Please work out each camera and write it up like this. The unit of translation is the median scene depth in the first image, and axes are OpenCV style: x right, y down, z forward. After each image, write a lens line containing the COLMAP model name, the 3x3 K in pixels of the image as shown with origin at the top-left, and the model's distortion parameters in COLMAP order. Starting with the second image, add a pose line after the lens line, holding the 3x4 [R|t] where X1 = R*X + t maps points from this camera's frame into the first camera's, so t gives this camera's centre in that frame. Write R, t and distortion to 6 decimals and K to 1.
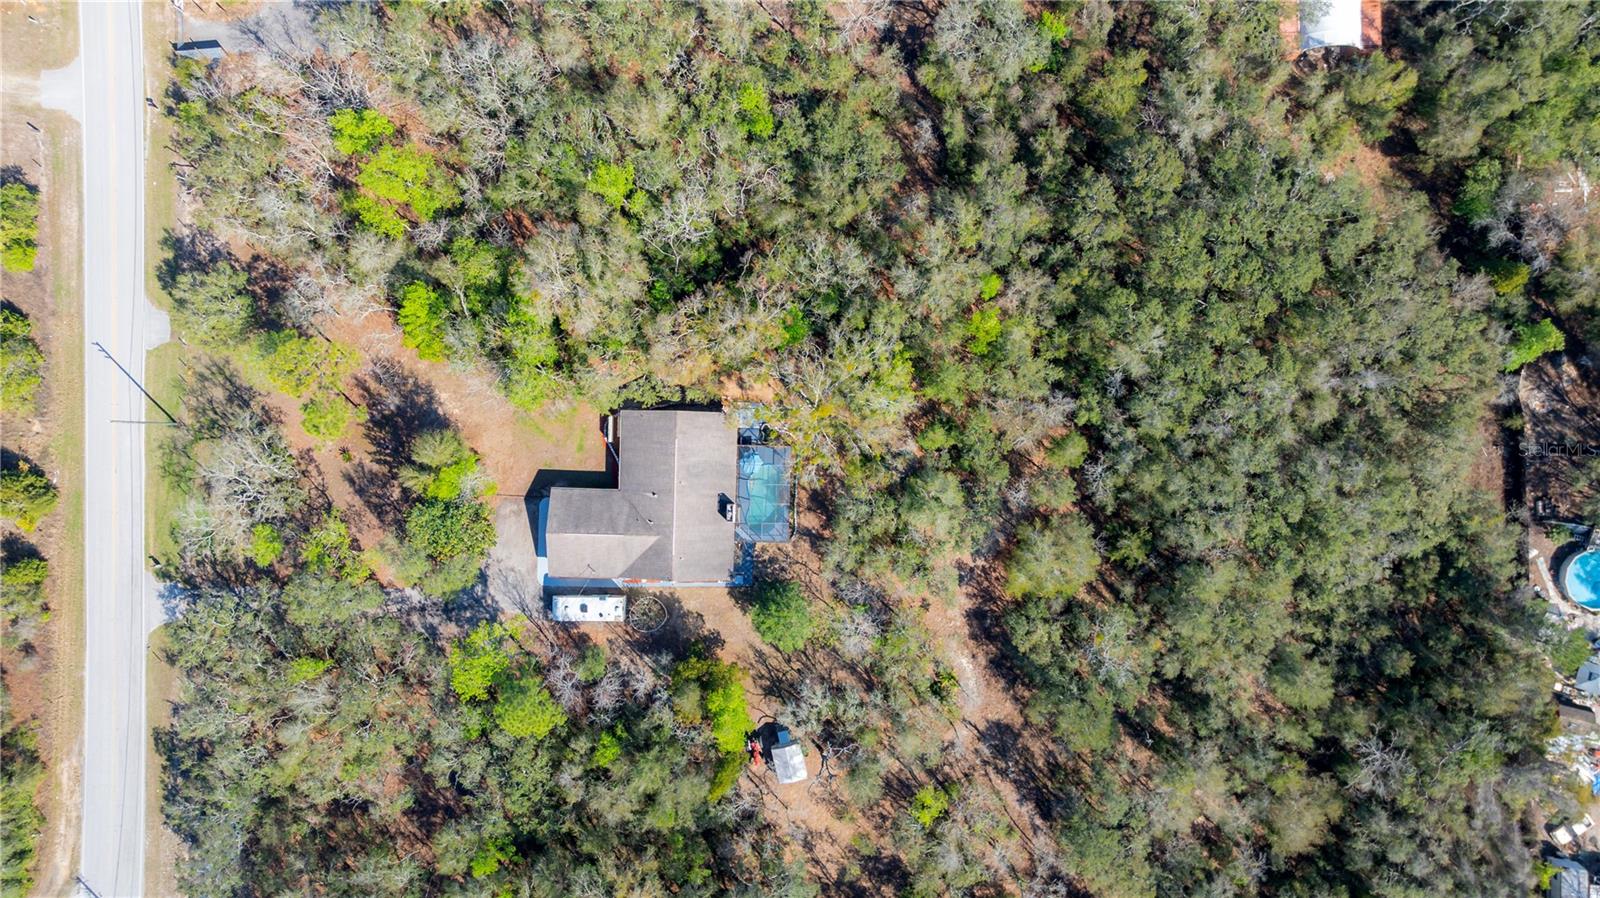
lens RADIAL K [[1115.0, 0, 800.7], [0, 1115.0, 444.7], [0, 0, 1]] dist [0.003857, 0.000200]
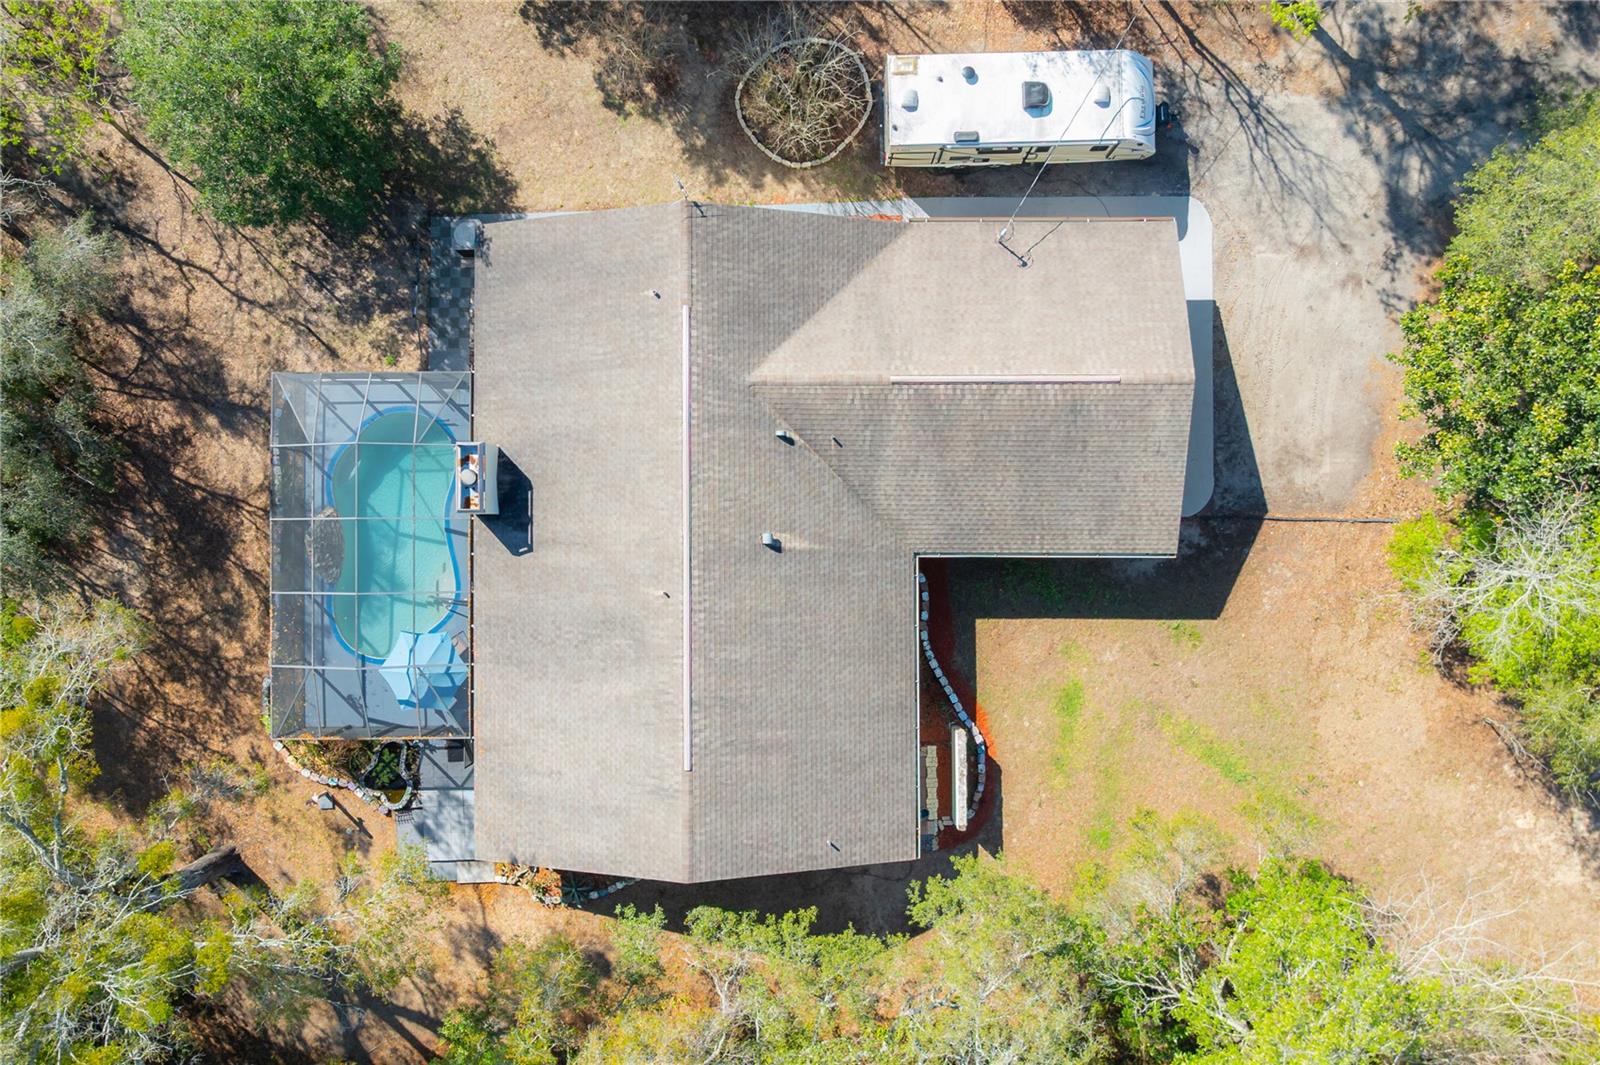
lens RADIAL K [[1145.8, 0, 799.7], [0, 1145.8, 528.4], [0, 0, 1]] dist [-0.014554, -0.007669]
pose [[-0.999590, 0.028620, -0.001216, -0.133272], [-0.028642, -0.999278, 0.024979, 0.040243], [-0.000500, 0.025003, 0.999687, 0.723240]]
